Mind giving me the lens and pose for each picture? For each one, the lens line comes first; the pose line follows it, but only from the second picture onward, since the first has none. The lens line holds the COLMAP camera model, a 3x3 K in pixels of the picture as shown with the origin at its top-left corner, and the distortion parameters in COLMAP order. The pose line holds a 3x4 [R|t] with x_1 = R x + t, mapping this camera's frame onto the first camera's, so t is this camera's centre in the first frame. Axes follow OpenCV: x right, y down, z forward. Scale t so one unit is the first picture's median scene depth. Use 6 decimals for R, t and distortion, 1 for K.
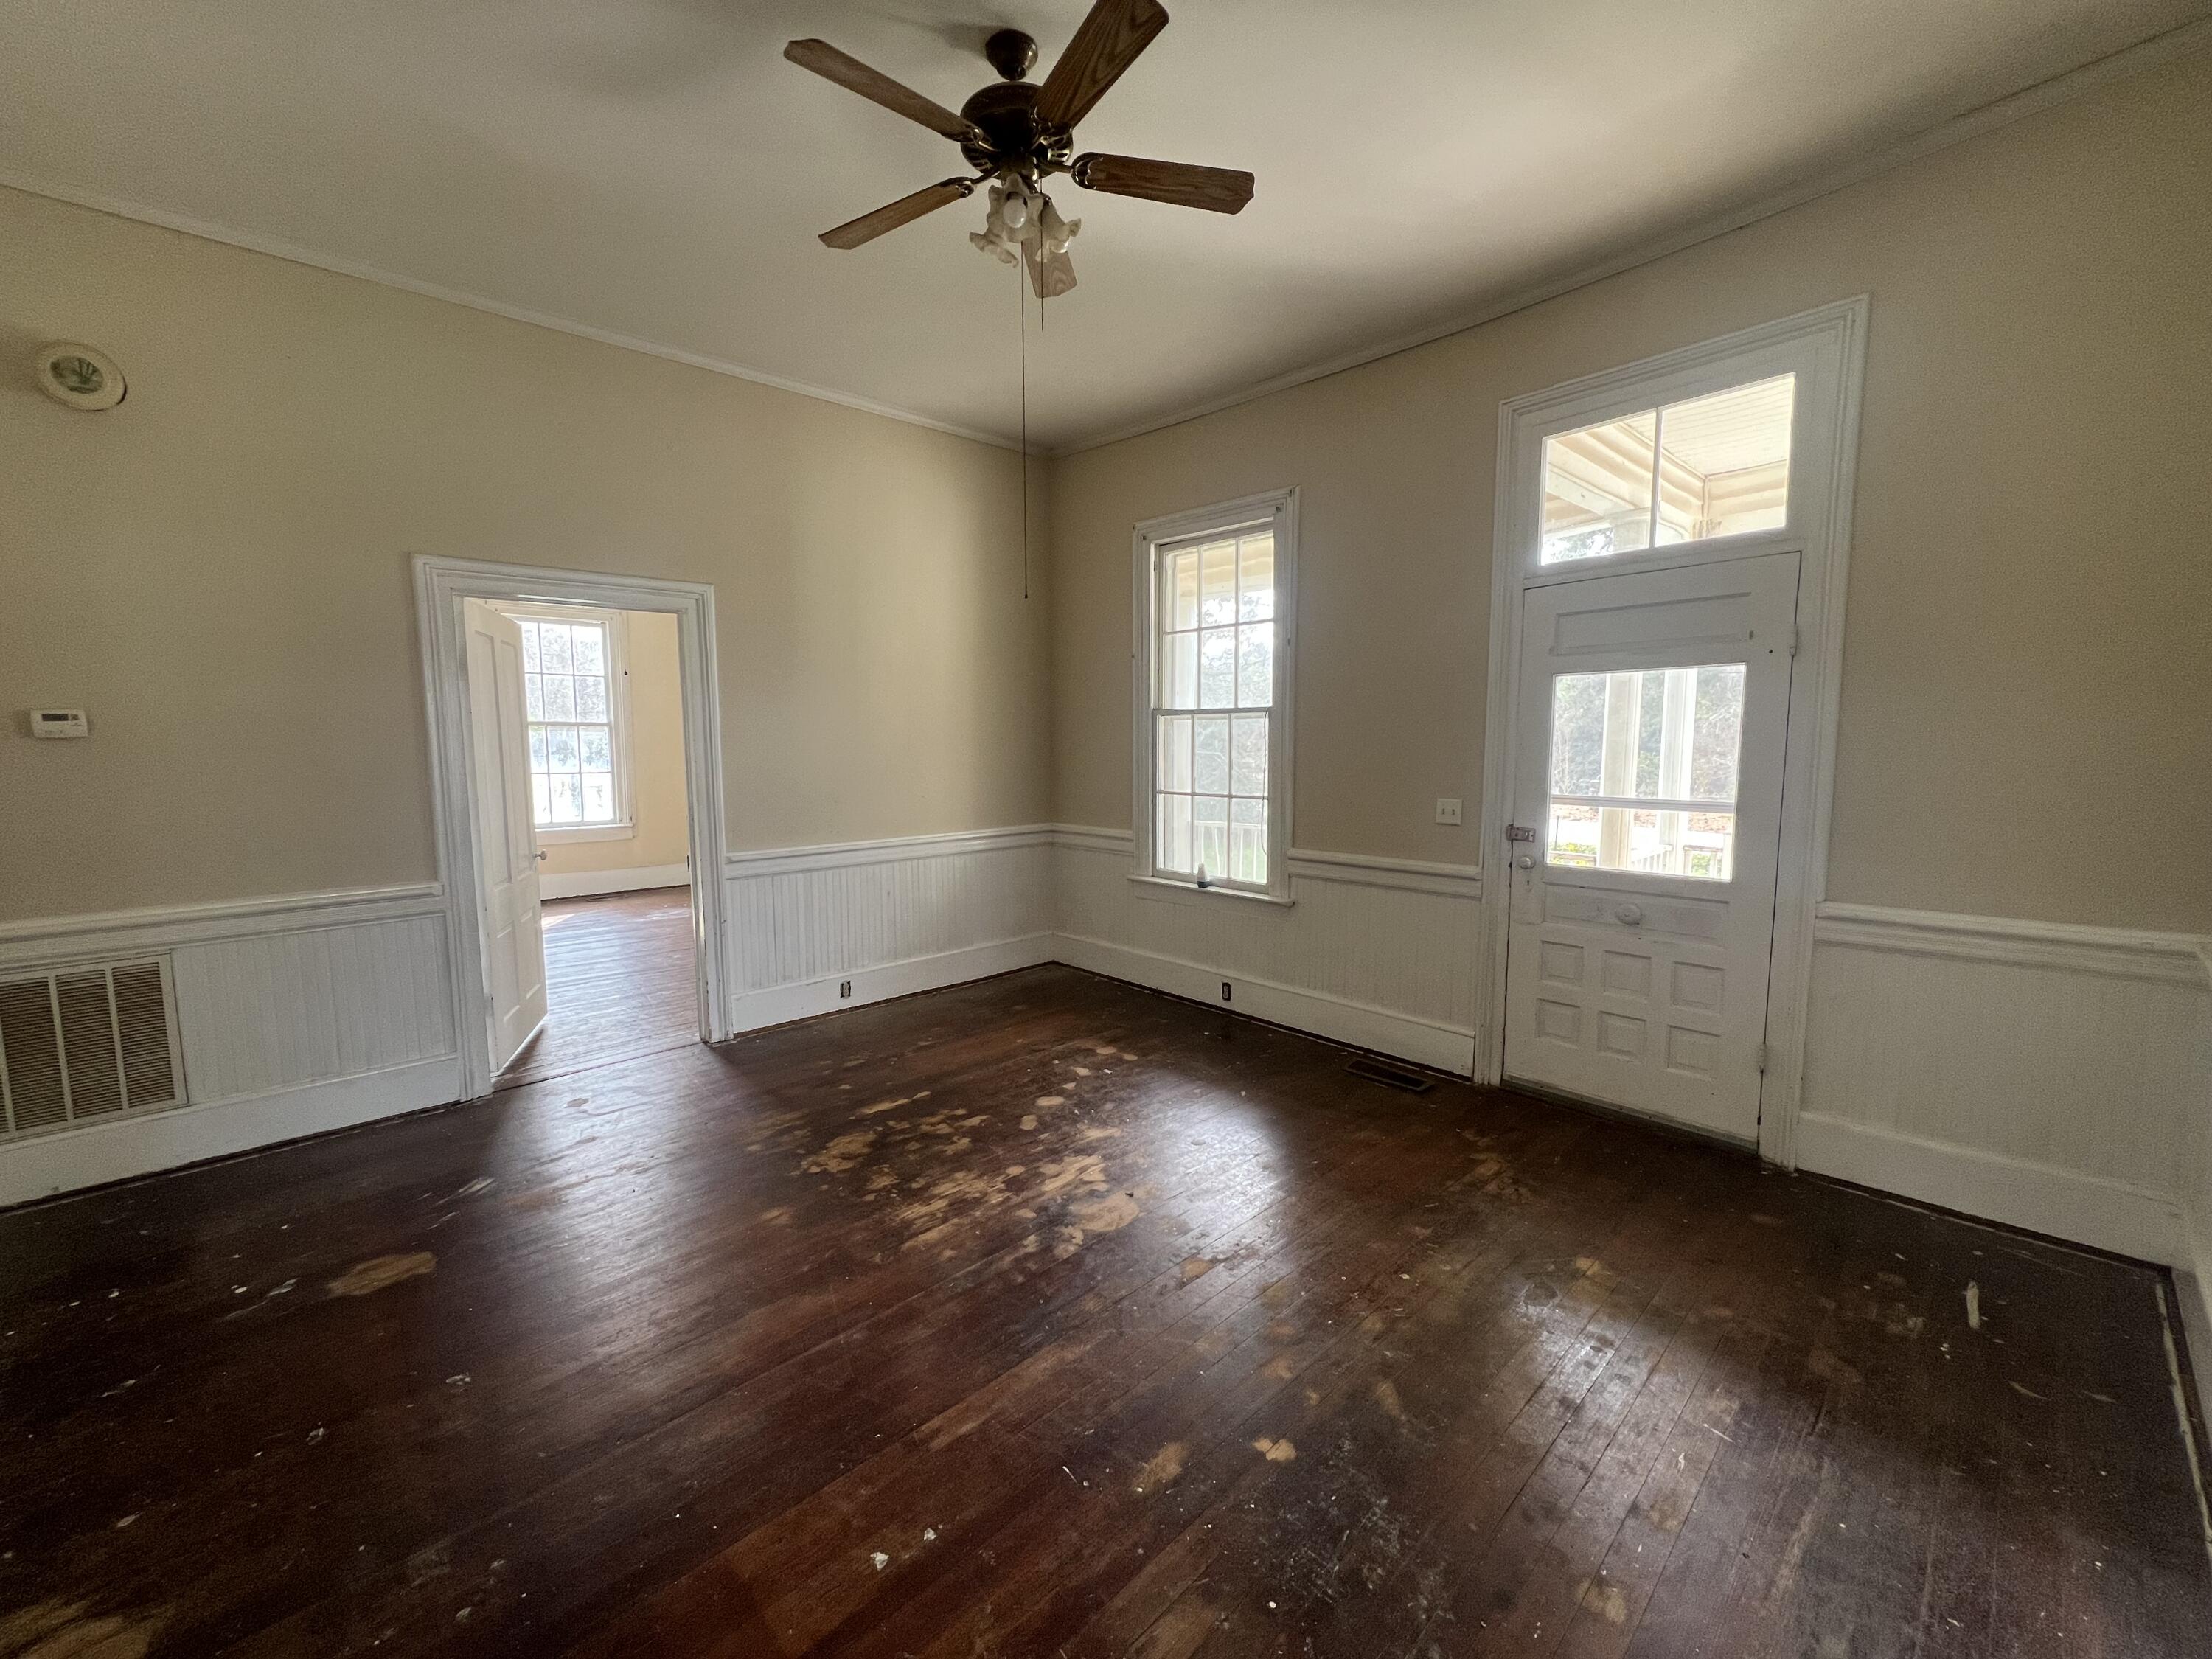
lens RADIAL K [[887.3, 0, 1097.8], [0, 887.3, 824.1], [0, 0, 1]] dist [-0.001606, 0.000167]
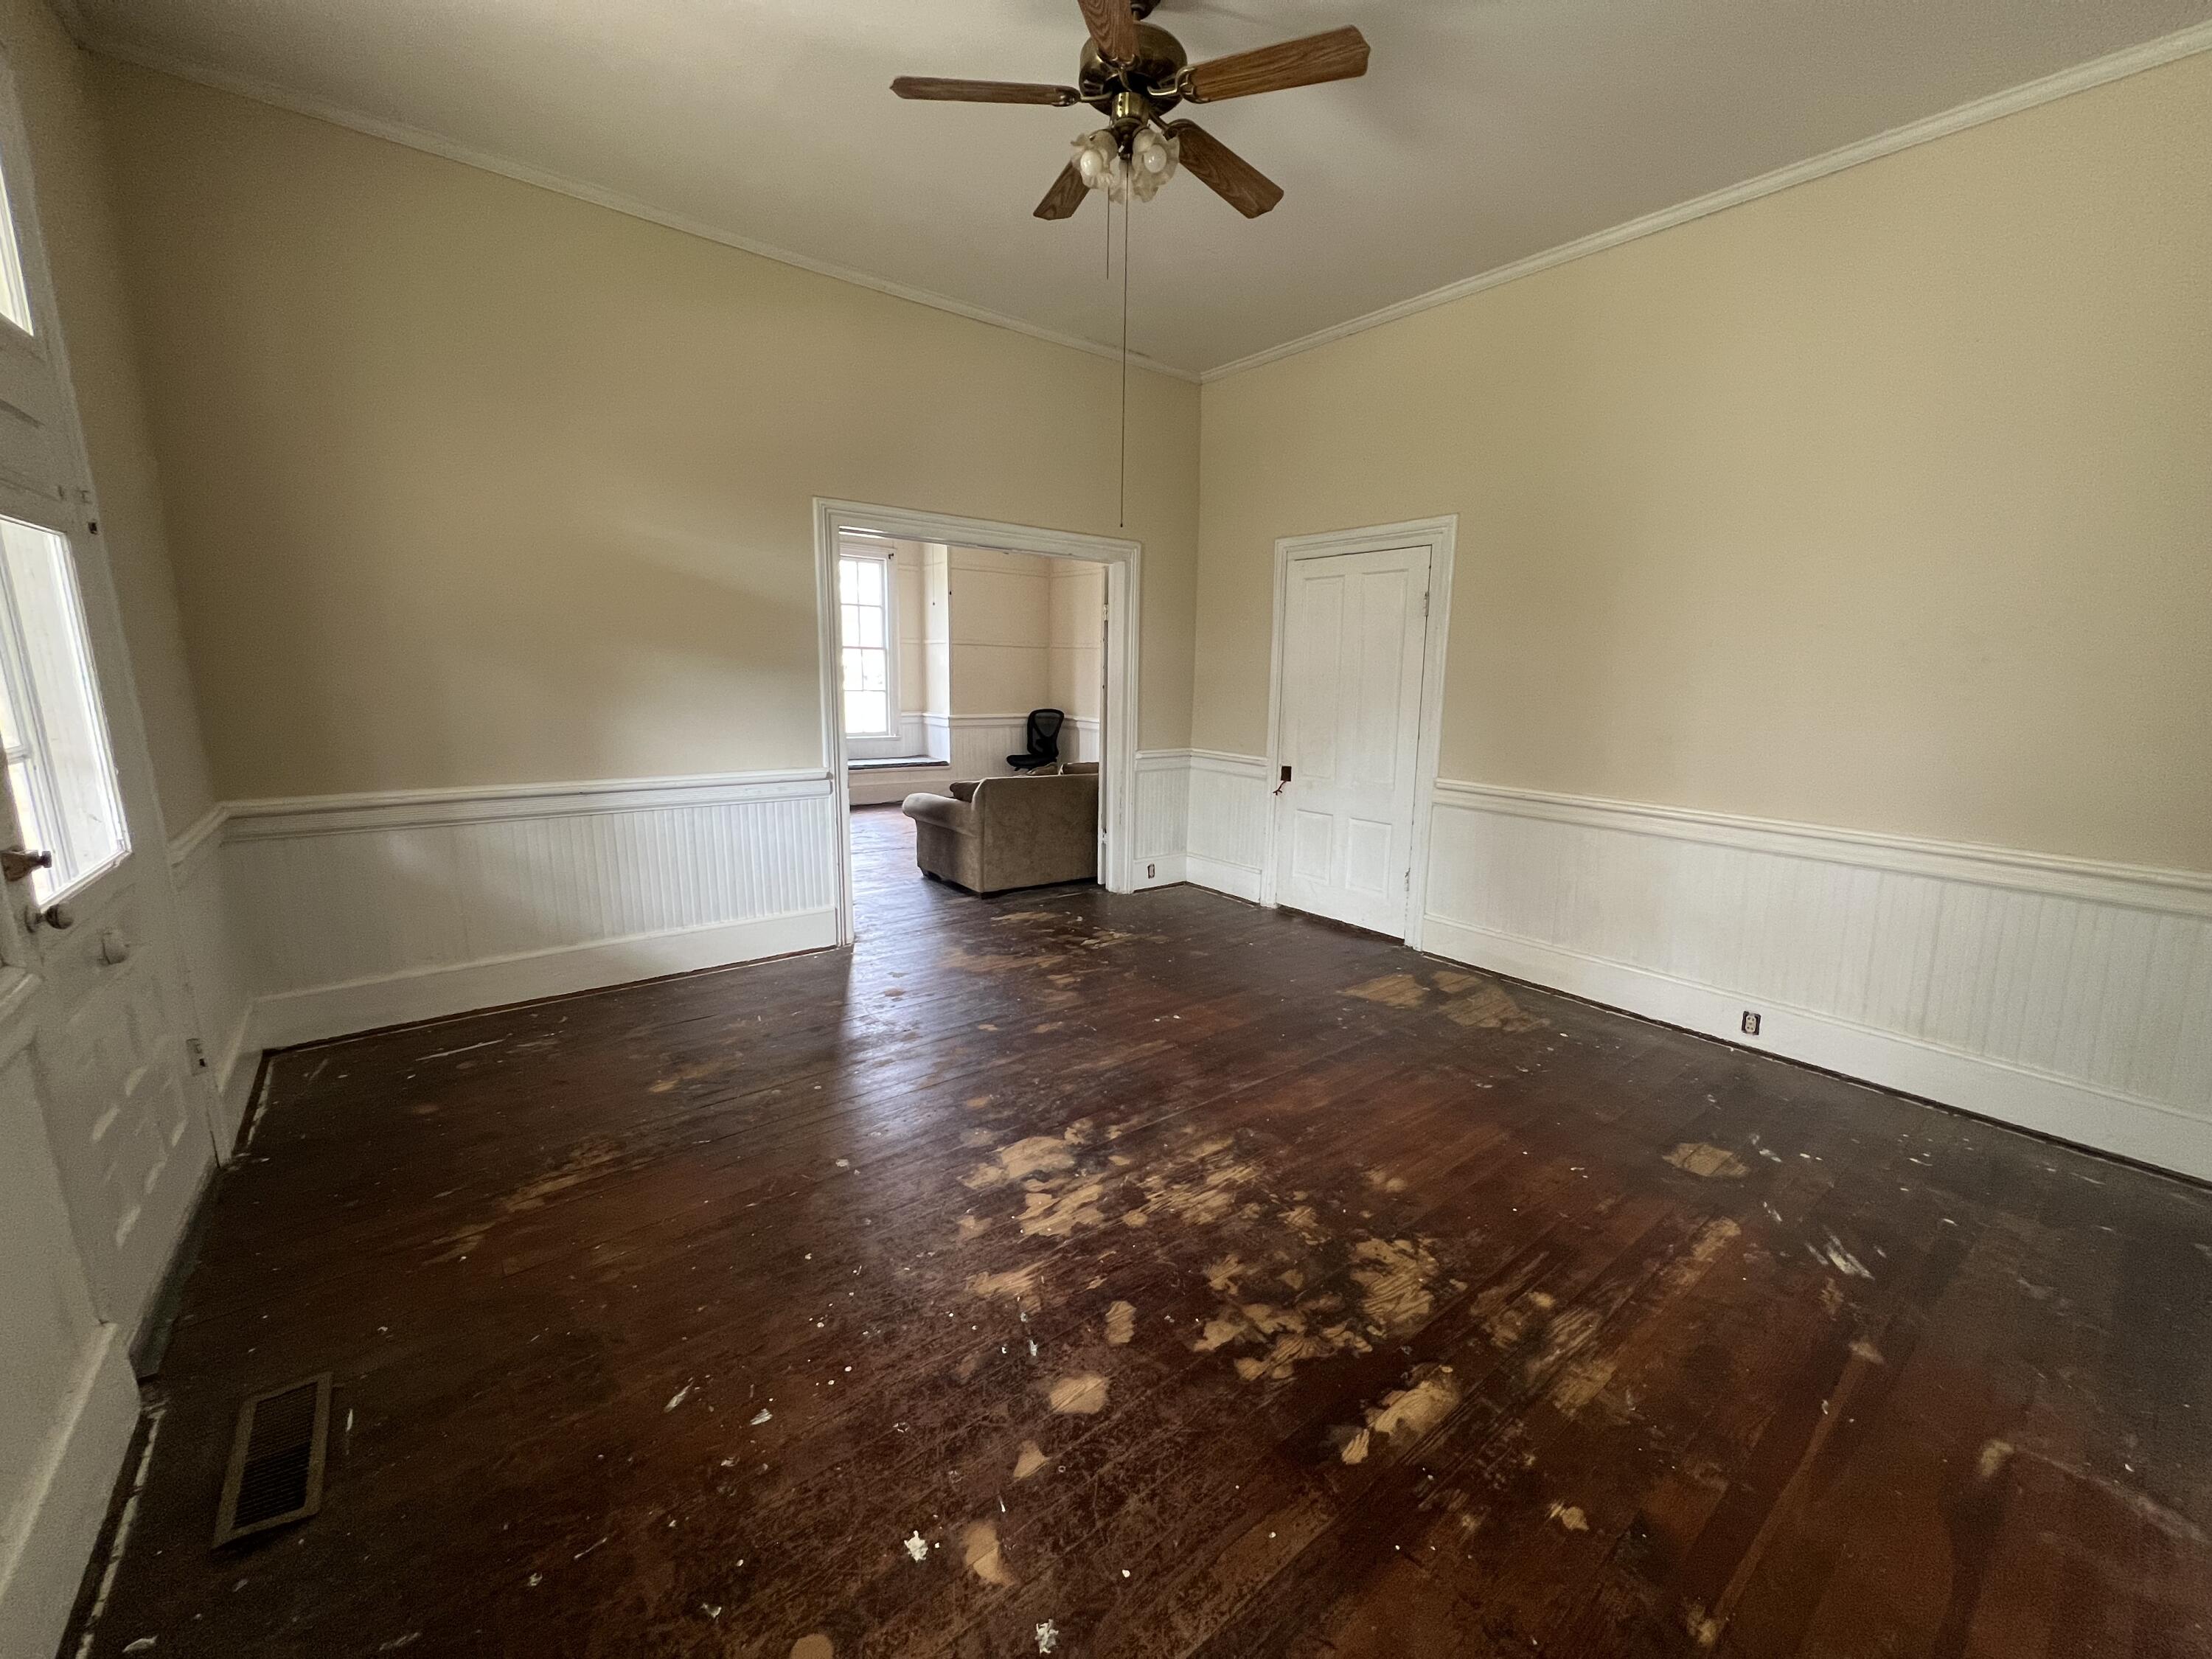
lens RADIAL K [[887.3, 0, 1115.0], [0, 887.3, 817.0], [0, 0, 1]] dist [-0.001606, 0.000167]
pose [[-0.997702, -0.023605, 0.063510, -0.117811], [-0.006063, 0.964694, 0.263305, -0.158076], [-0.067483, 0.262315, -0.962620, 1.679619]]
